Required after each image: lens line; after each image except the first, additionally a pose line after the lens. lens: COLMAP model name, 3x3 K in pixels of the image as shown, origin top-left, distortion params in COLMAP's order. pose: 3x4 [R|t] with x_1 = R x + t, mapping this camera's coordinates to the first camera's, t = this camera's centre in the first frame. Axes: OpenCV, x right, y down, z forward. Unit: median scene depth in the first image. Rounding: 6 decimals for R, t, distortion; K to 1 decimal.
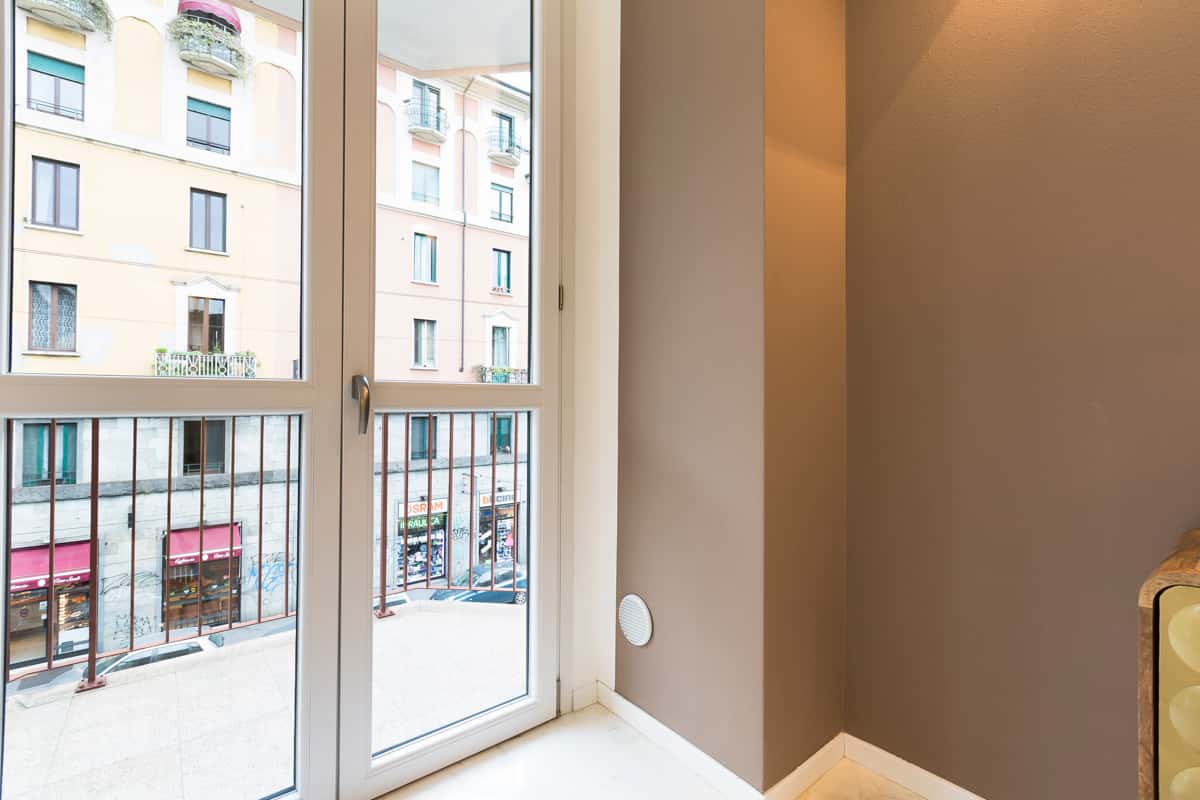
lens RADIAL K [[530.5, 0, 598.1], [0, 530.5, 401.2], [0, 0, 1]] dist [0.002348, -0.000339]
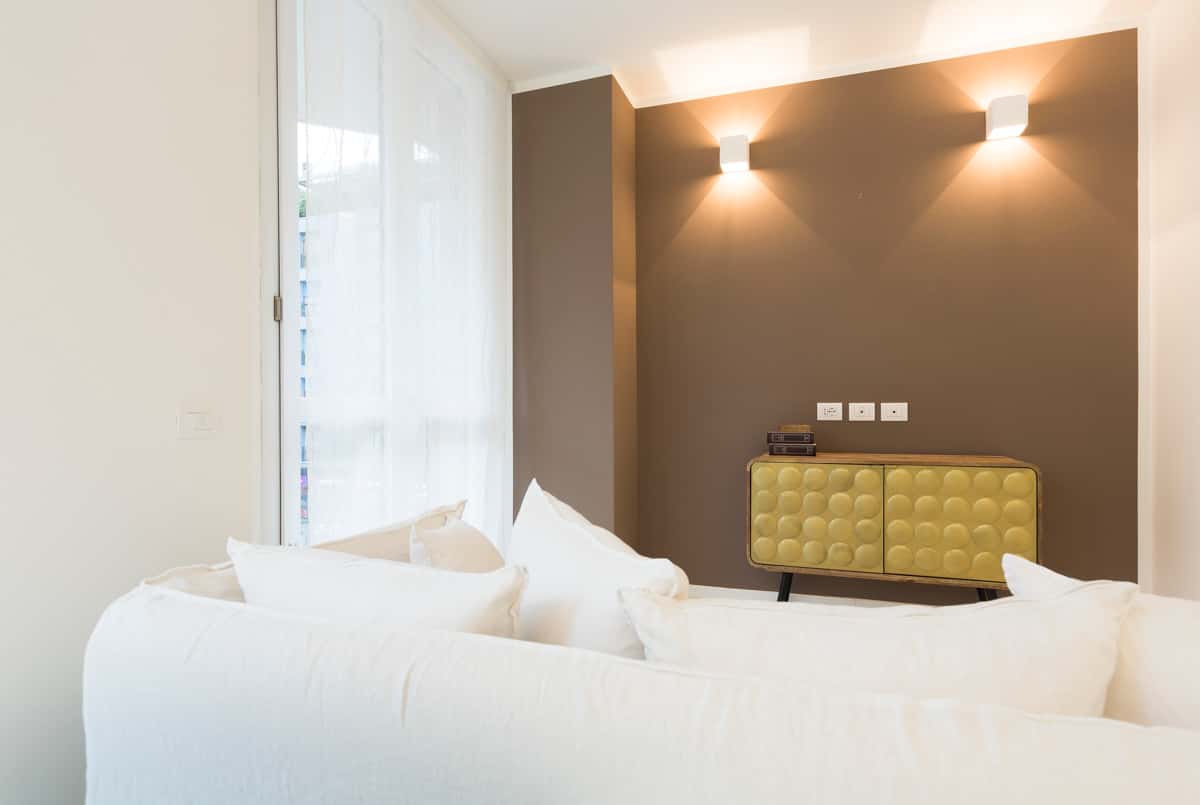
lens RADIAL K [[651.2, 0, 599.1], [0, 651.2, 411.8], [0, 0, 1]] dist [0.006551, -0.002731]
pose [[0.851520, -0.010888, 0.524208, -0.081400], [0.012624, 0.999920, 0.000263, 0.001003], [-0.524170, 0.006393, 0.851590, -0.085297]]
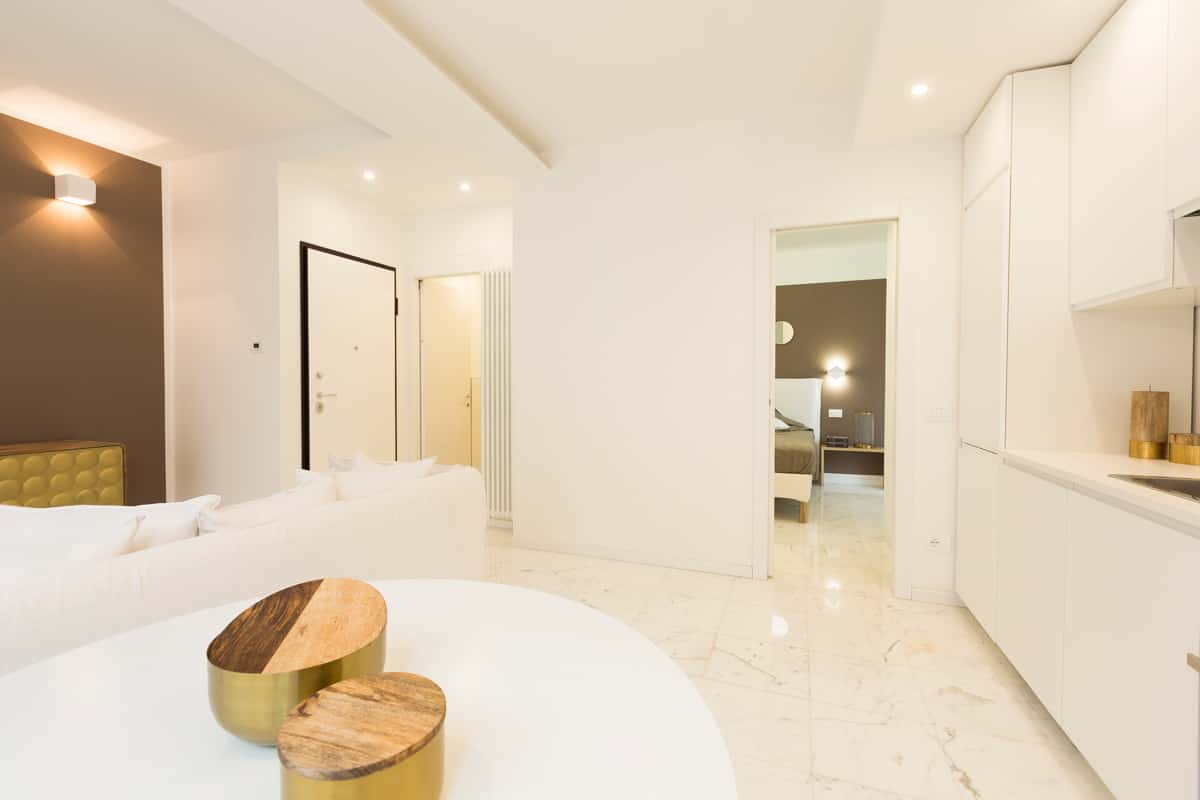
lens RADIAL K [[530.5, 0, 597.6], [0, 530.5, 393.2], [0, 0, 1]] dist [0.002348, -0.000339]
pose [[-0.503491, -0.024406, 0.863656, -0.161333], [0.000667, 0.999590, 0.028636, -0.008259], [-0.864000, 0.014994, -0.503268, -0.058946]]
